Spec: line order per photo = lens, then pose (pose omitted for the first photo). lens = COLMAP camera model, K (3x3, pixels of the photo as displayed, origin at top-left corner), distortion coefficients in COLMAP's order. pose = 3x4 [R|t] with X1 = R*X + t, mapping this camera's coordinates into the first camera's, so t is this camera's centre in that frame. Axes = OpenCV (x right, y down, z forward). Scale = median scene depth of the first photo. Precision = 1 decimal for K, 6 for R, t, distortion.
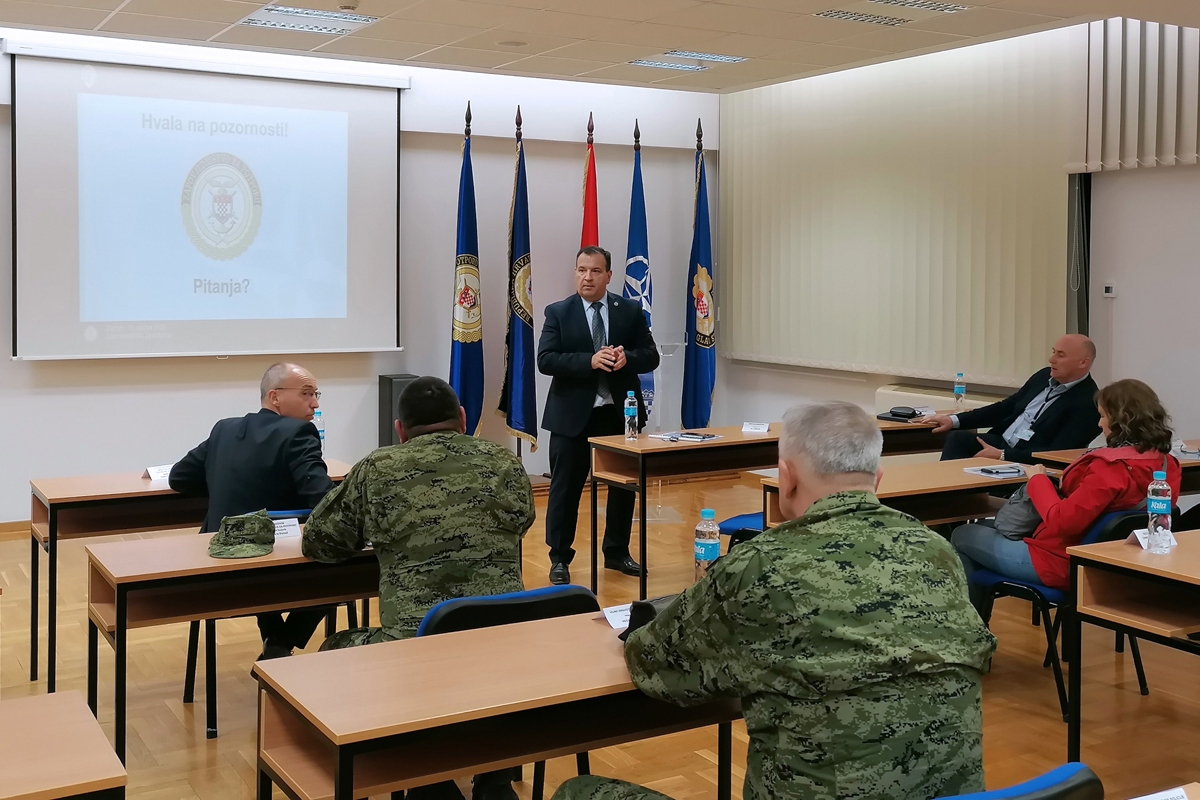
lens RADIAL K [[1299.4, 0, 600.9], [0, 1299.4, 321.0], [0, 0, 1]] dist [-0.011593, 0.013012]
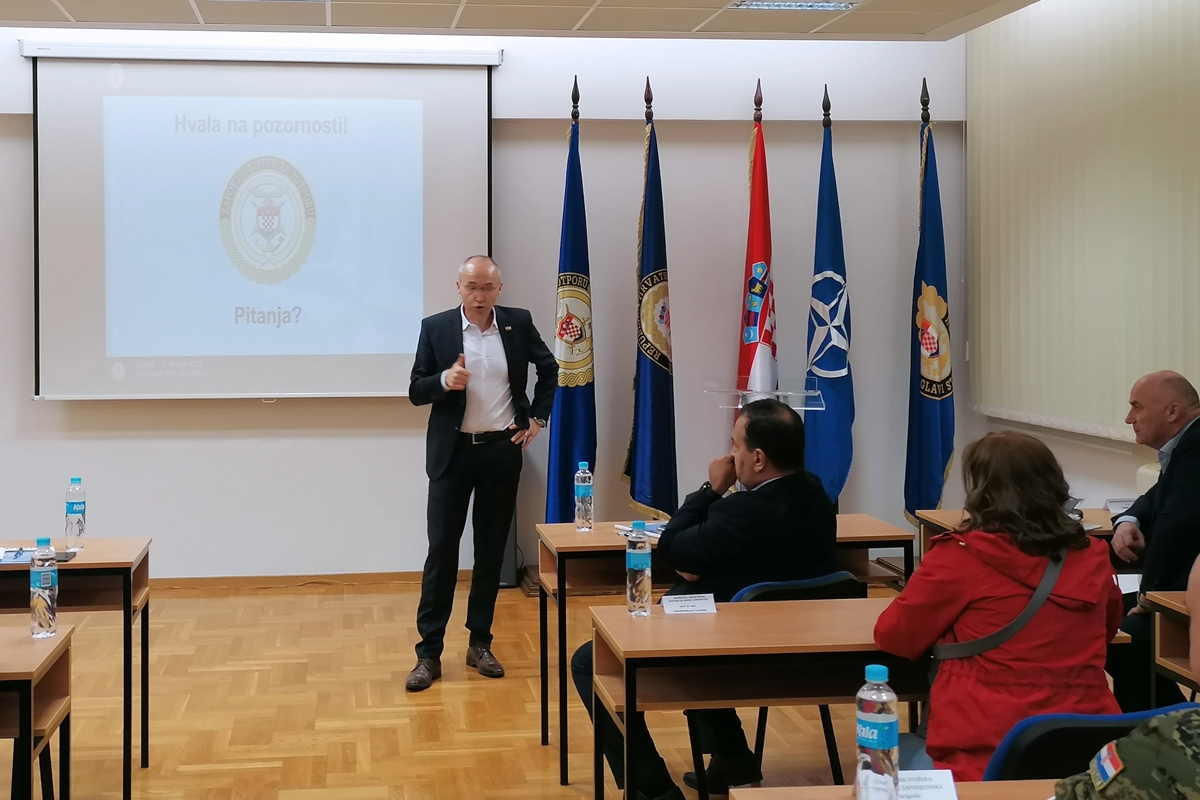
lens RADIAL K [[1537.5, 0, 409.2], [0, 1537.5, 330.9], [0, 0, 1]] dist [-0.002151, 0.020856]
pose [[0.909109, 0.000768, -0.416558, 0.191411], [-0.006370, 0.999907, -0.012058, -0.005027], [0.416510, 0.013615, 0.909029, 0.126251]]
